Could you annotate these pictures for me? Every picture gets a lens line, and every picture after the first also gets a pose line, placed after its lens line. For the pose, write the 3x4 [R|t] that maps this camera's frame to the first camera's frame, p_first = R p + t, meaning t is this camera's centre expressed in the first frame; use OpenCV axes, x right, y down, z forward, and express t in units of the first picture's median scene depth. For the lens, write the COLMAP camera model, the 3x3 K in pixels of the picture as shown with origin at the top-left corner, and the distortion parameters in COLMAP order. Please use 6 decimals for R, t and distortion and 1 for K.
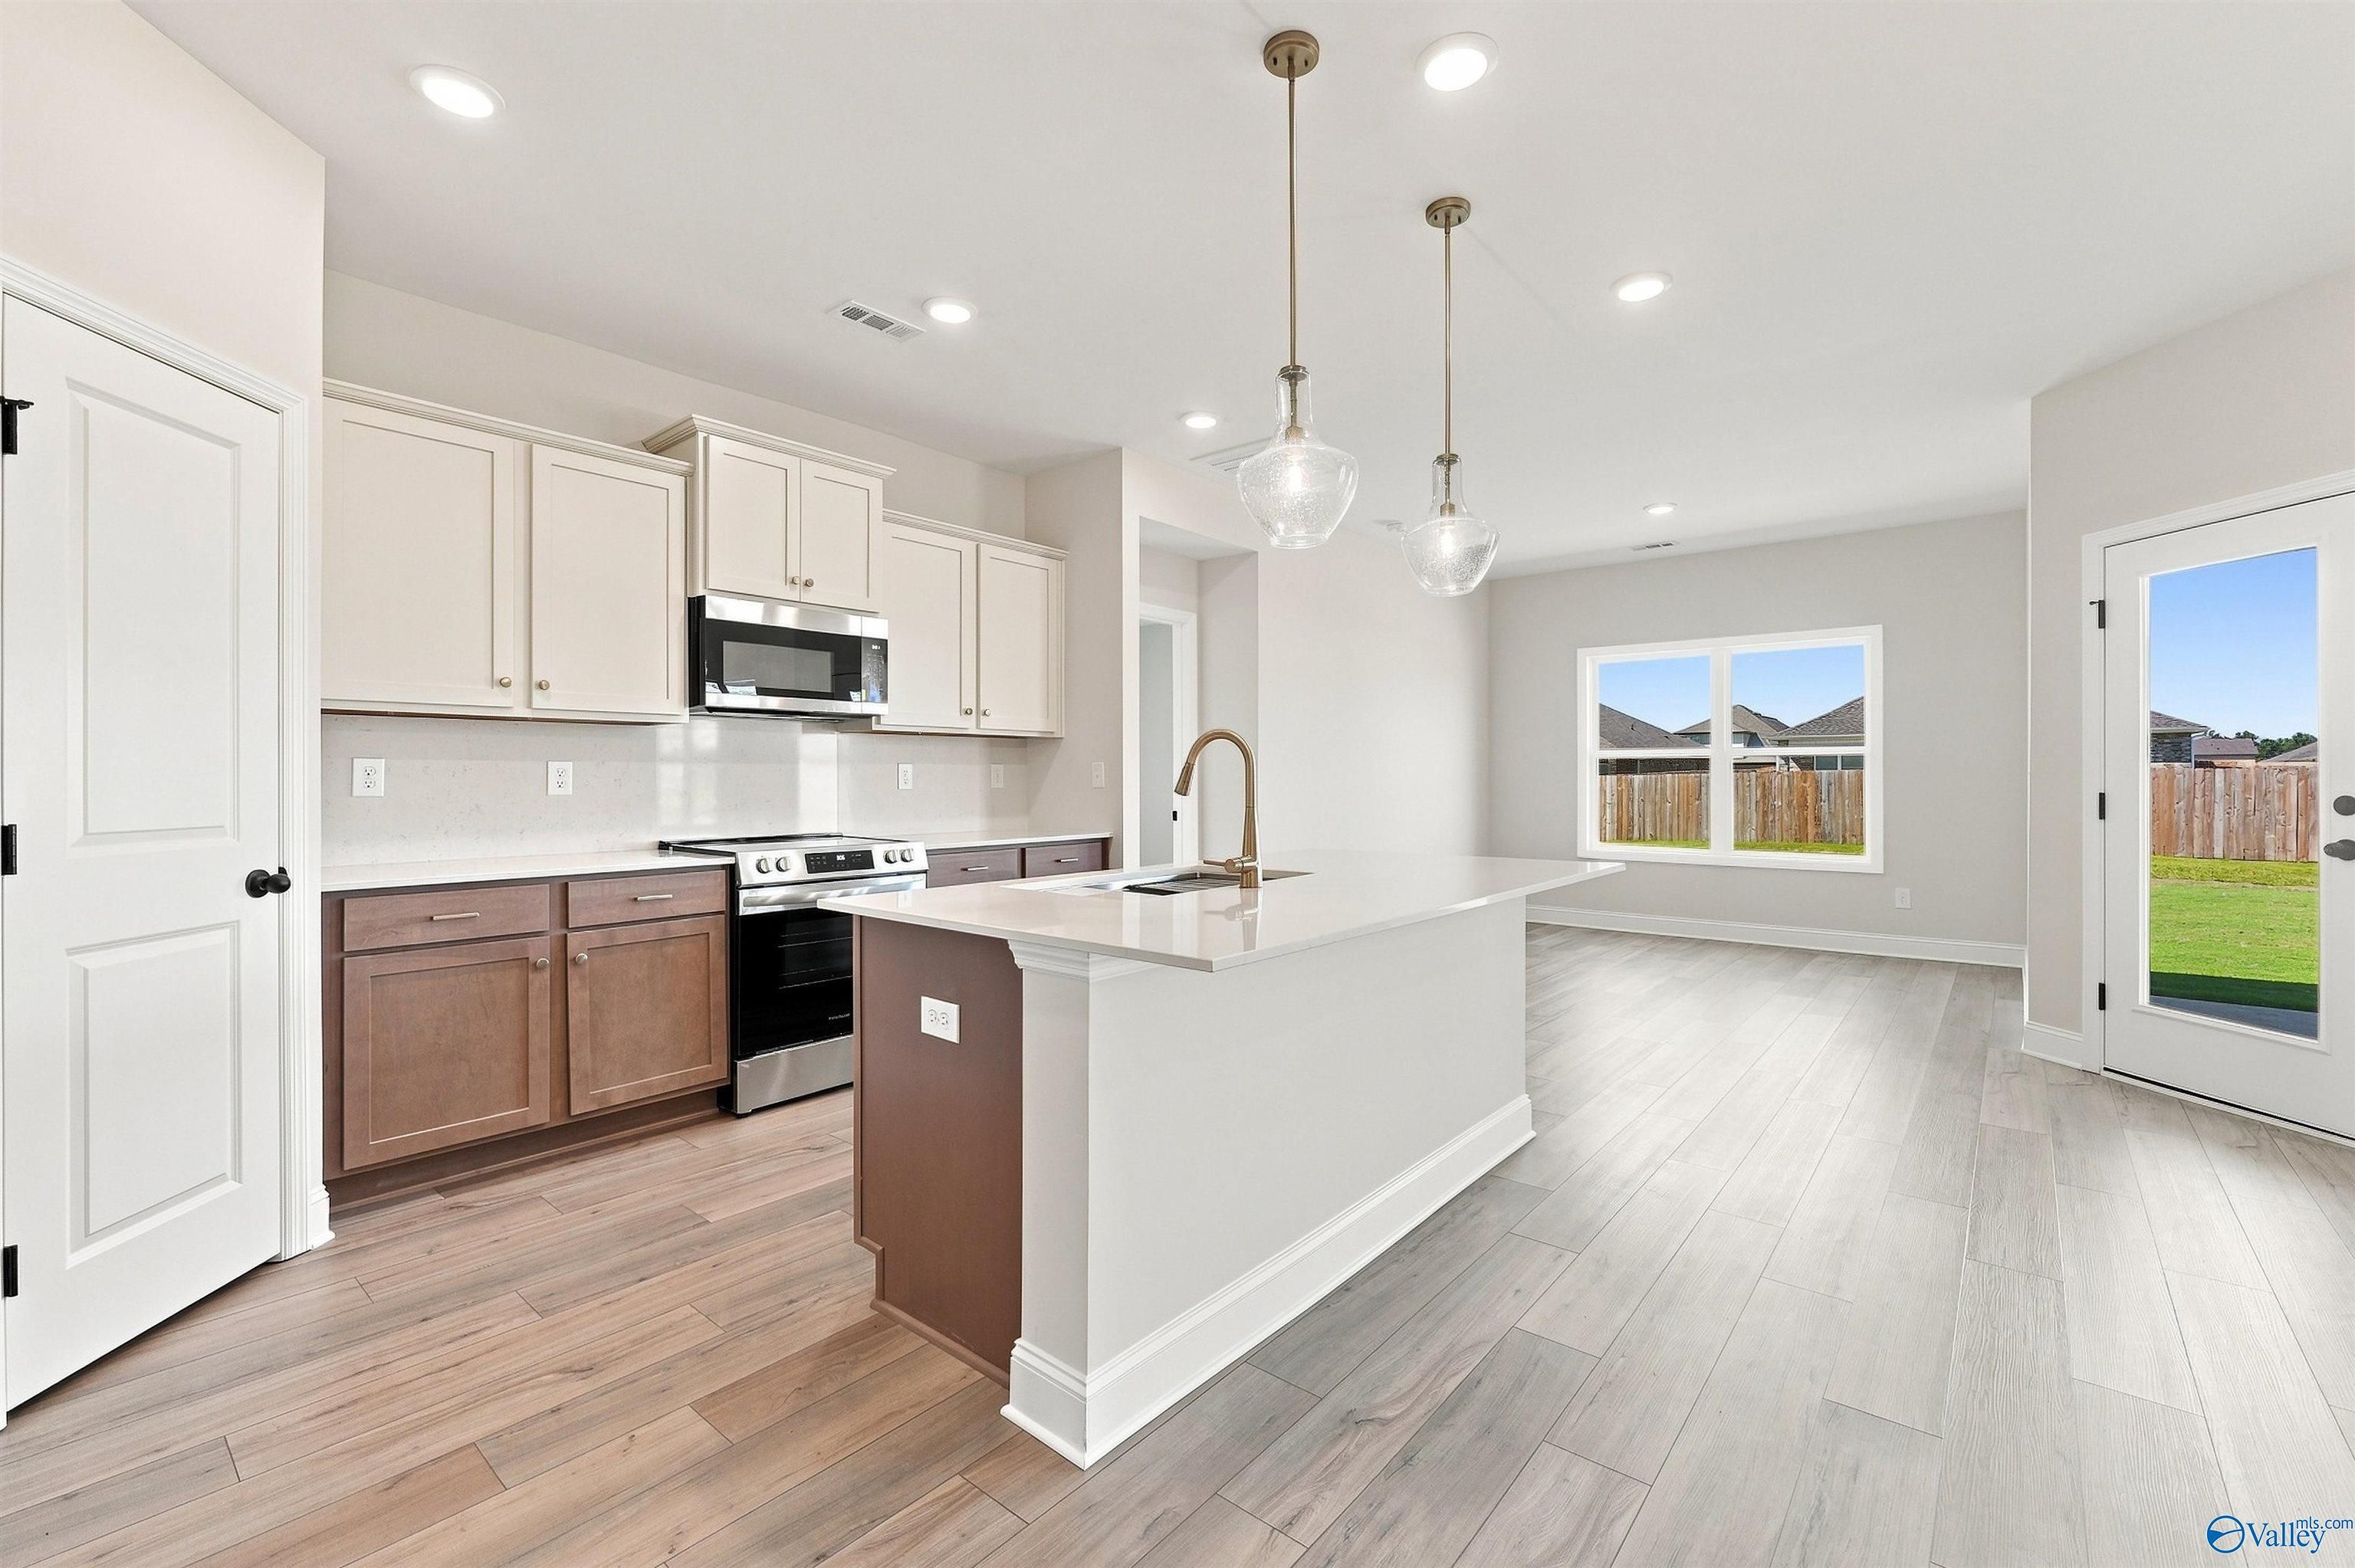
lens RADIAL K [[993.9, 0, 1169.5], [0, 993.9, 780.3], [0, 0, 1]] dist [-0.000910, 0.000121]
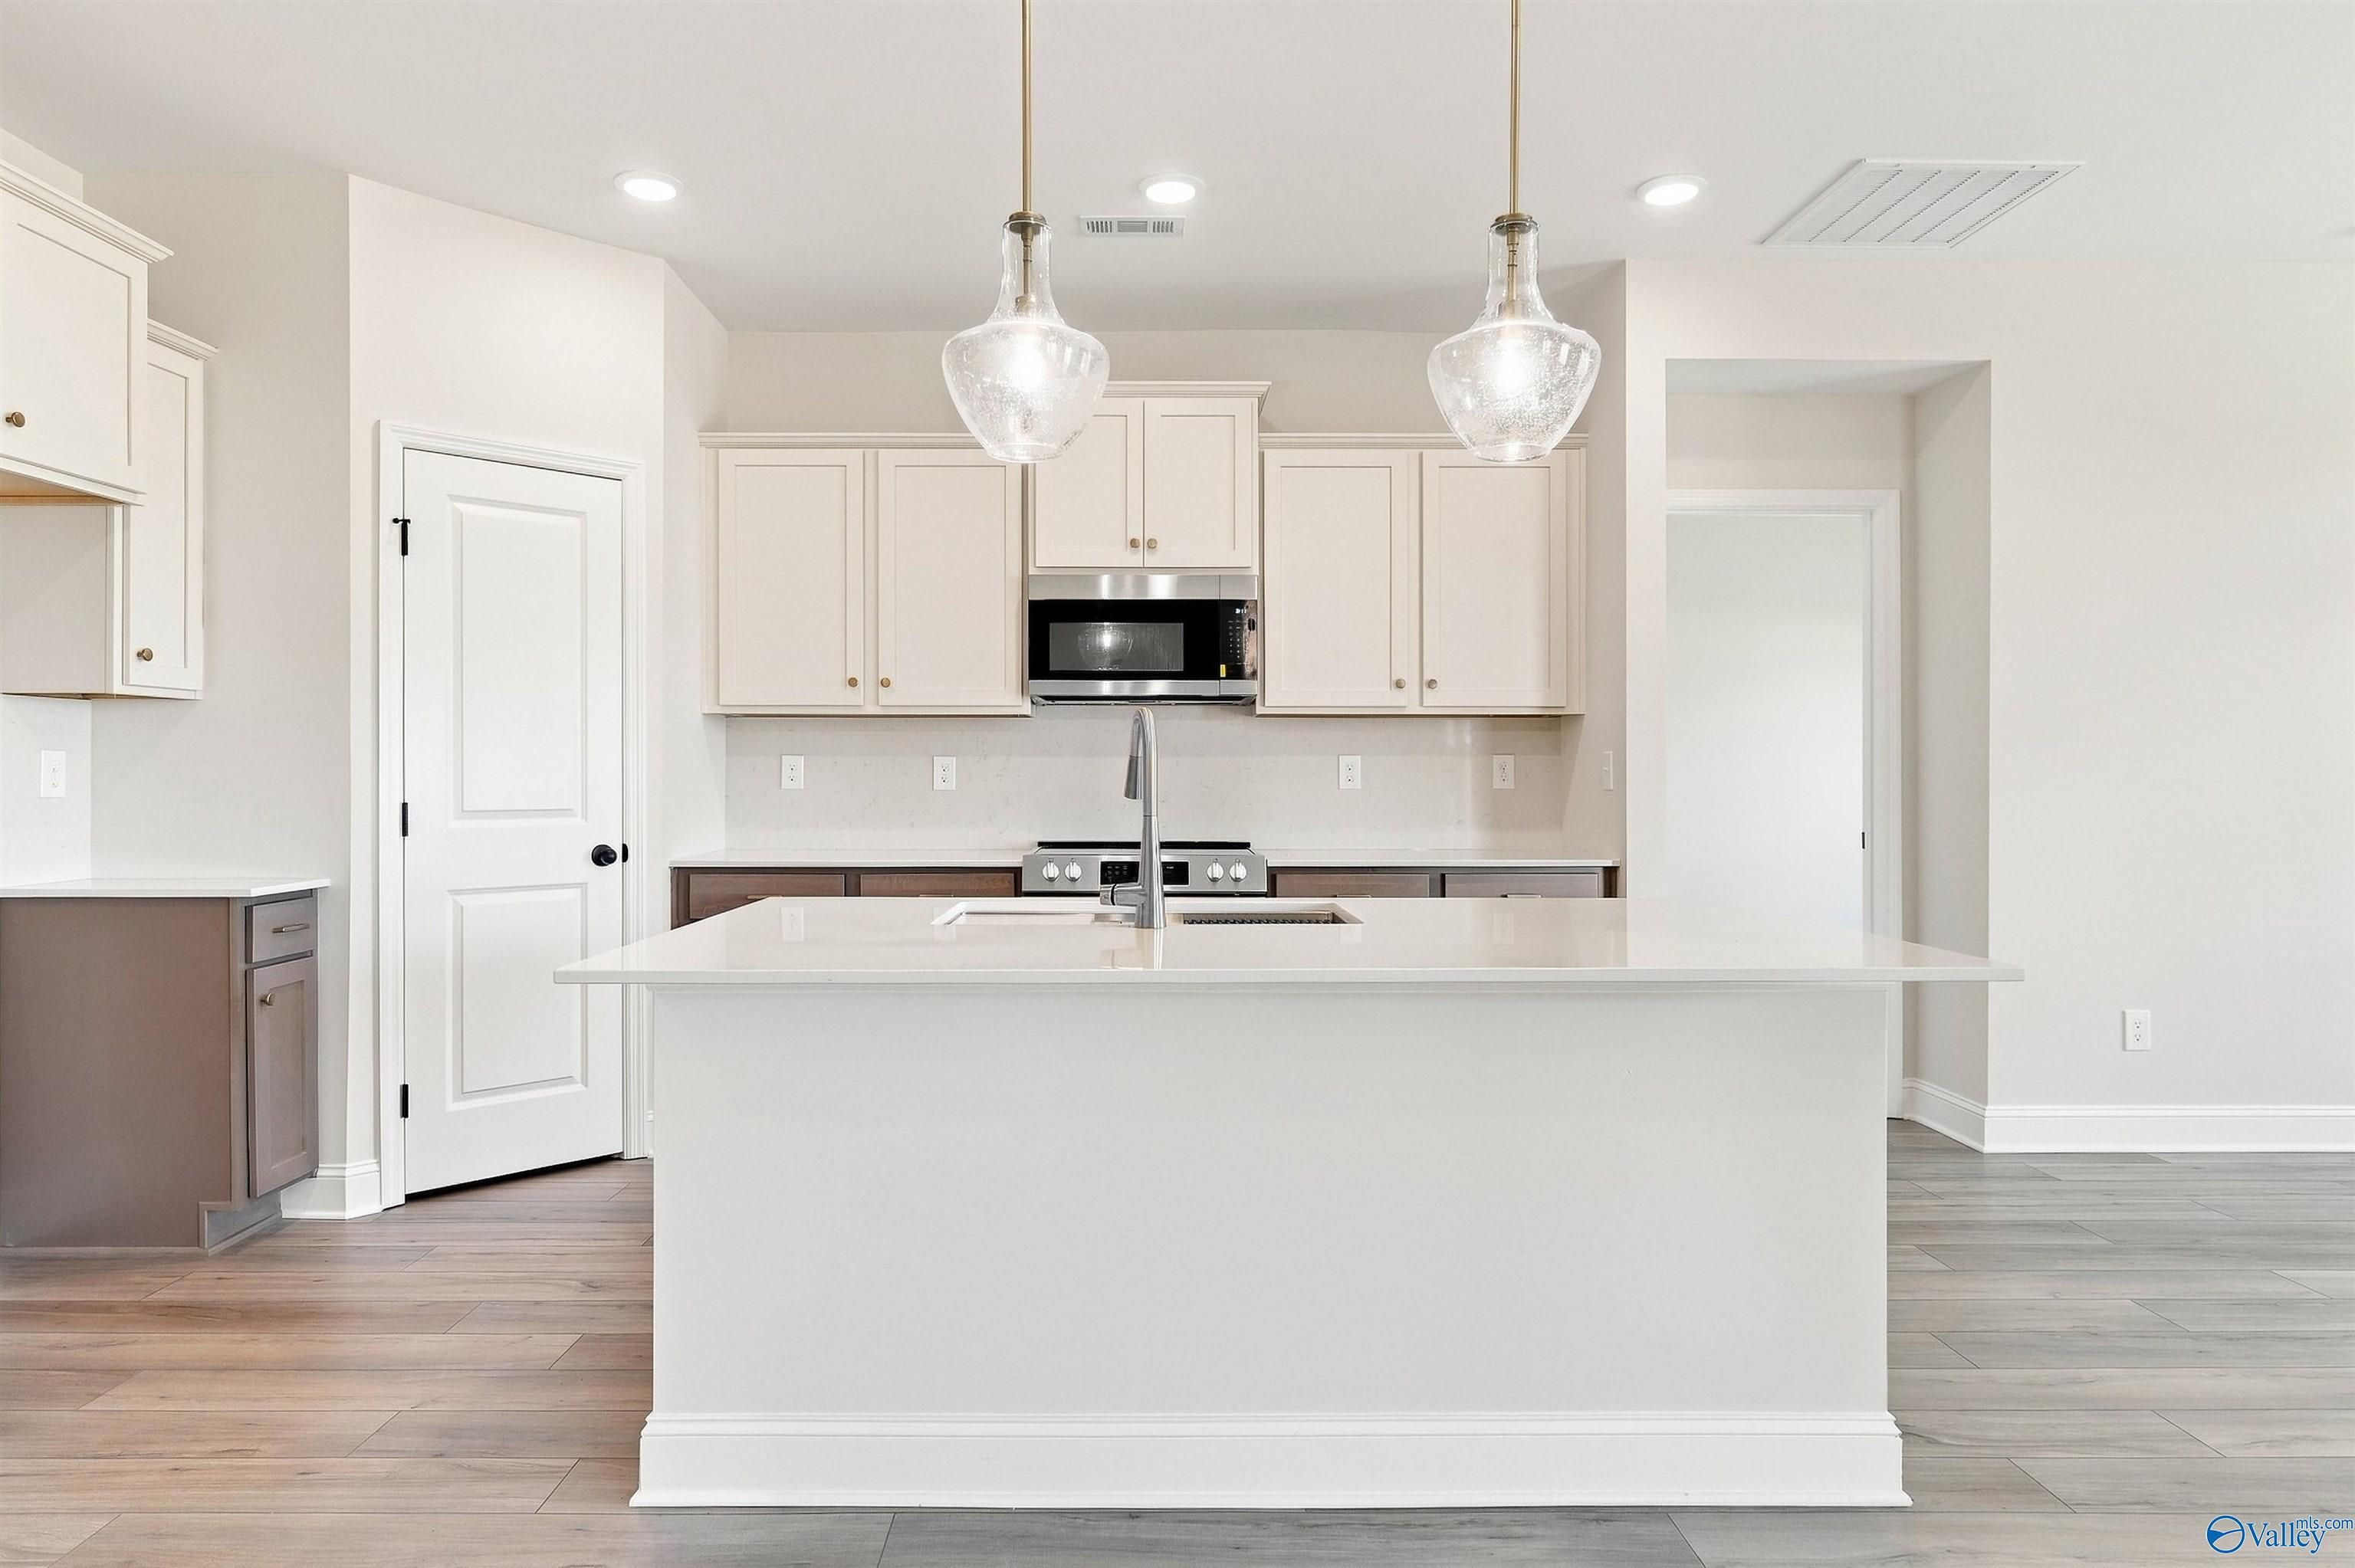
lens RADIAL K [[1401.5, 0, 1144.3], [0, 1401.5, 776.3], [0, 0, 1]] dist [-0.000174, 0.001859]
pose [[0.651265, 0.004095, -0.758839, 0.579618], [-0.004782, 0.999988, 0.001292, -0.001624], [0.758835, 0.002787, 0.651276, 0.234511]]
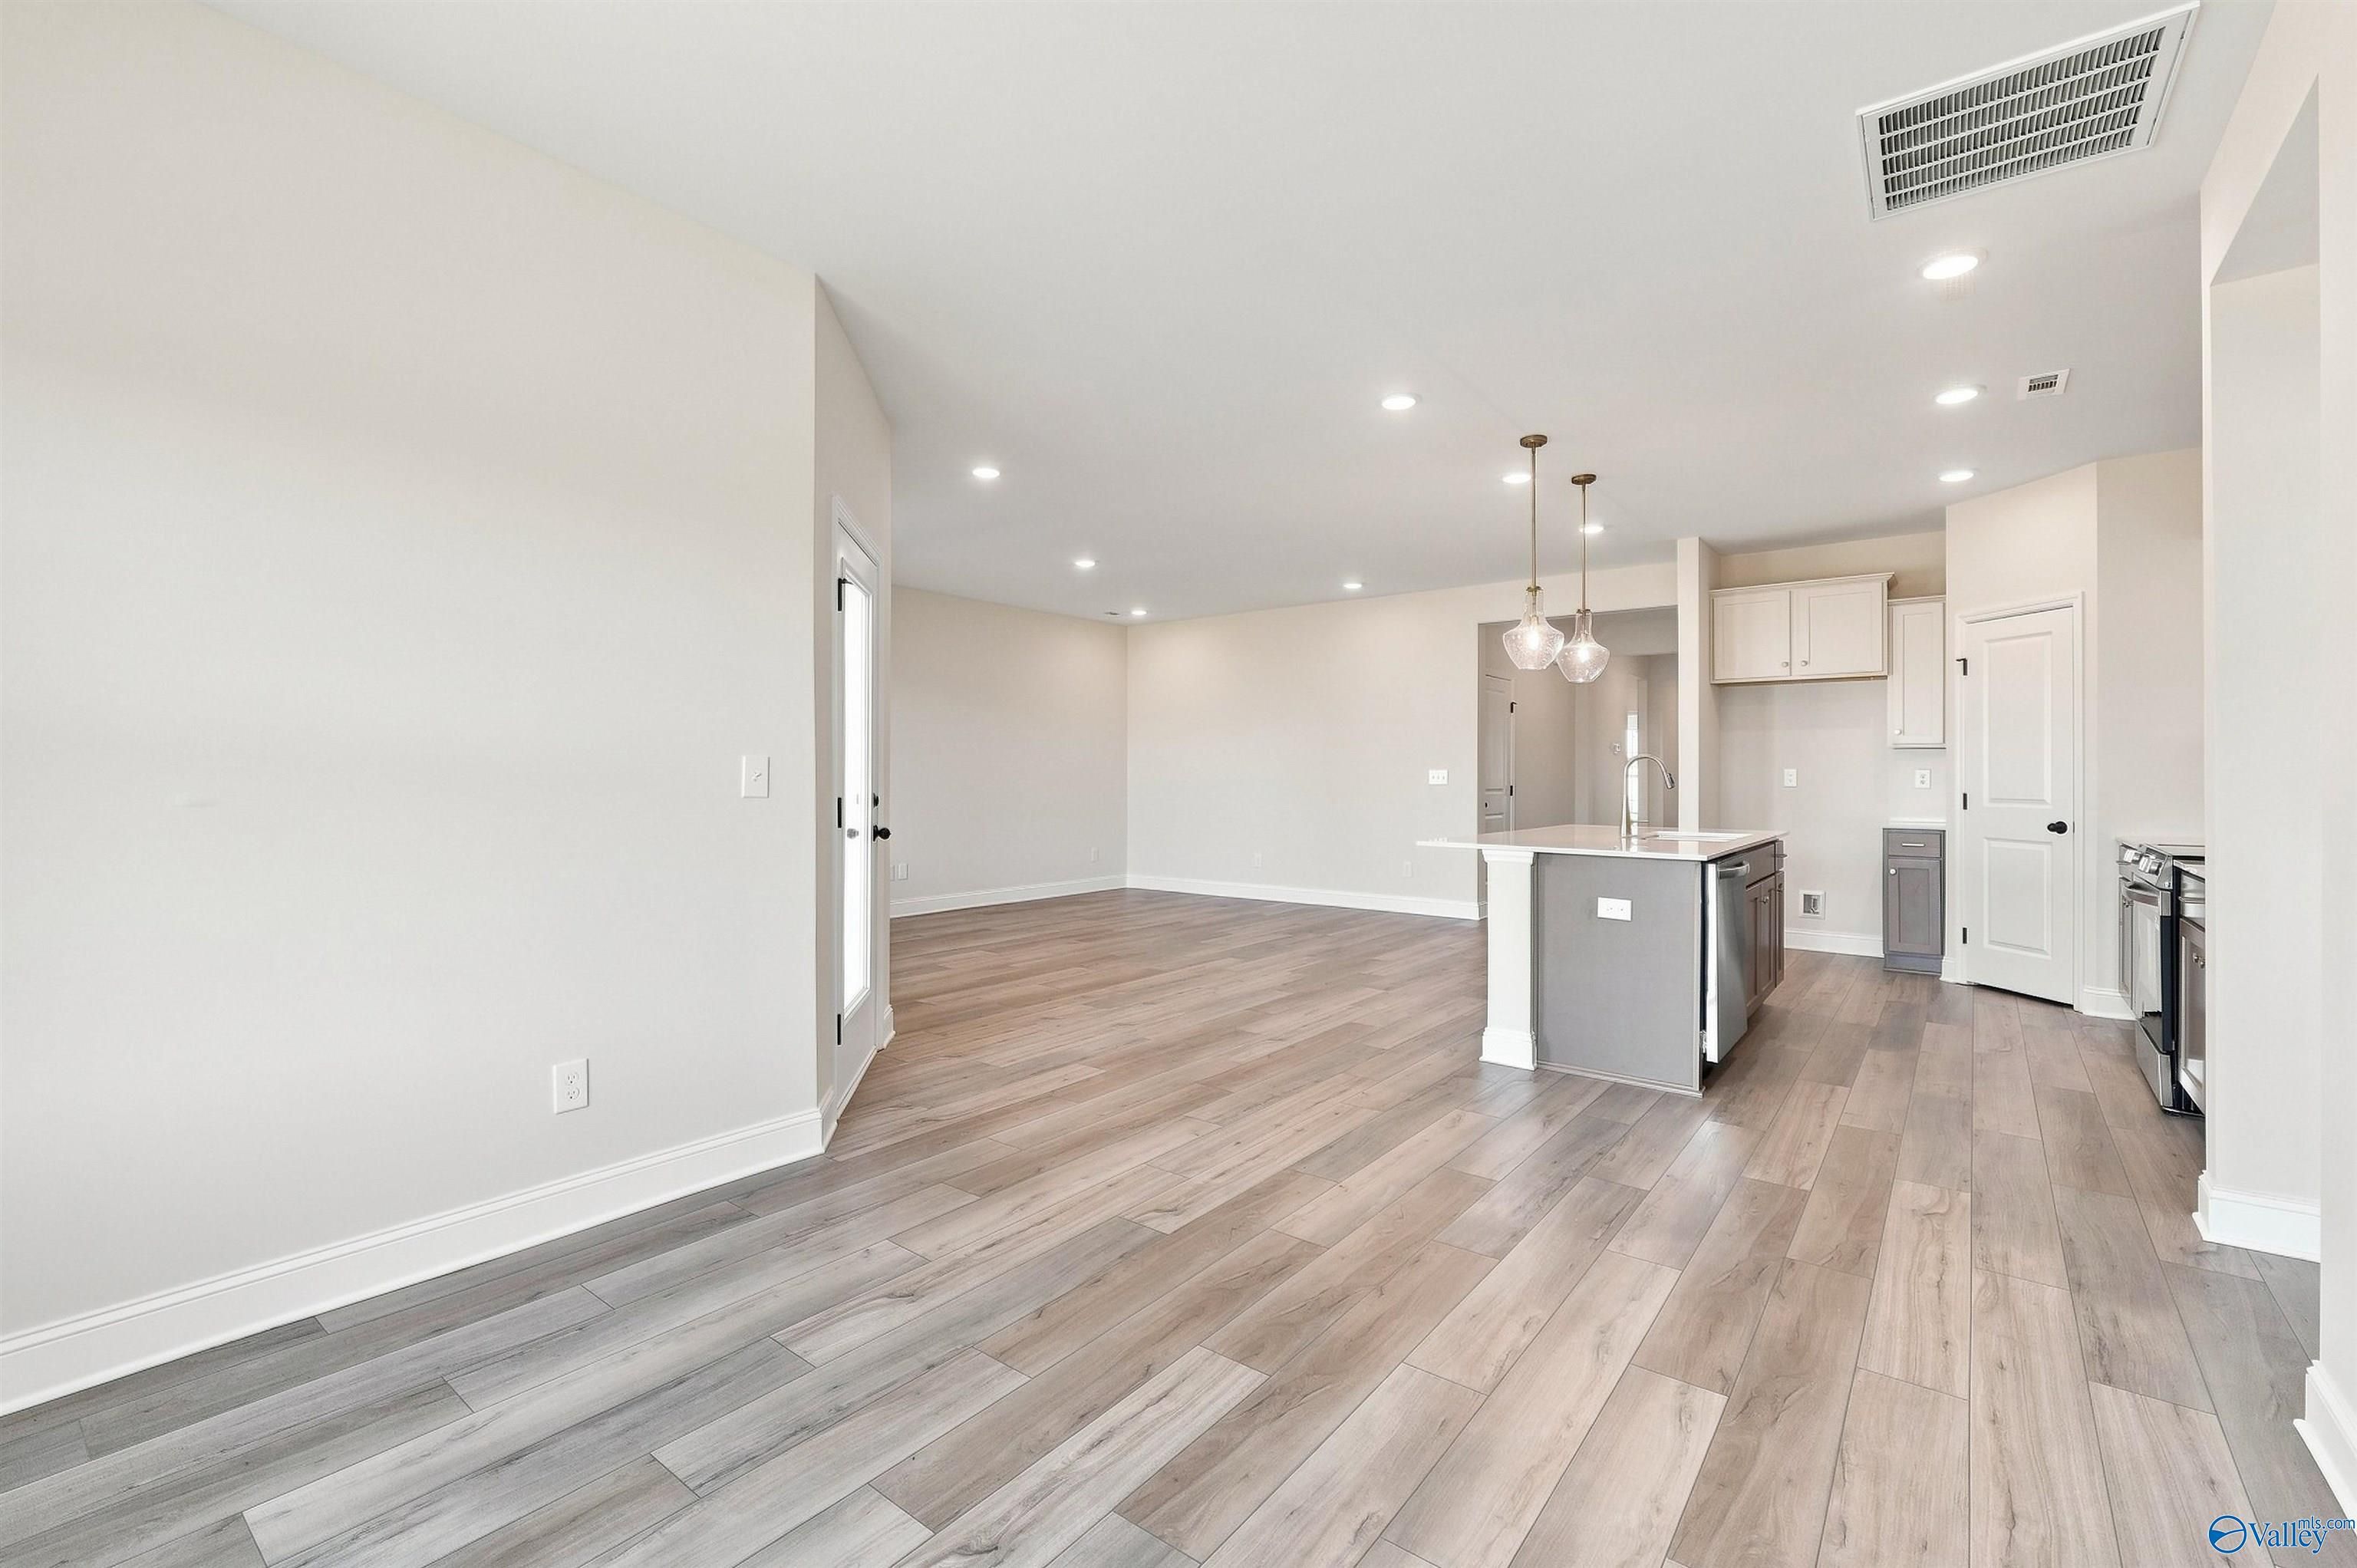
lens RADIAL K [[1005.3, 0, 1172.9], [0, 1005.3, 774.8], [0, 0, 1]] dist [0.000946, 0.000284]
pose [[-0.999230, -0.002930, -0.039115, 0.728040], [-0.003212, 0.999969, 0.007147, -0.013889], [0.039093, 0.007267, -0.999209, 2.041664]]
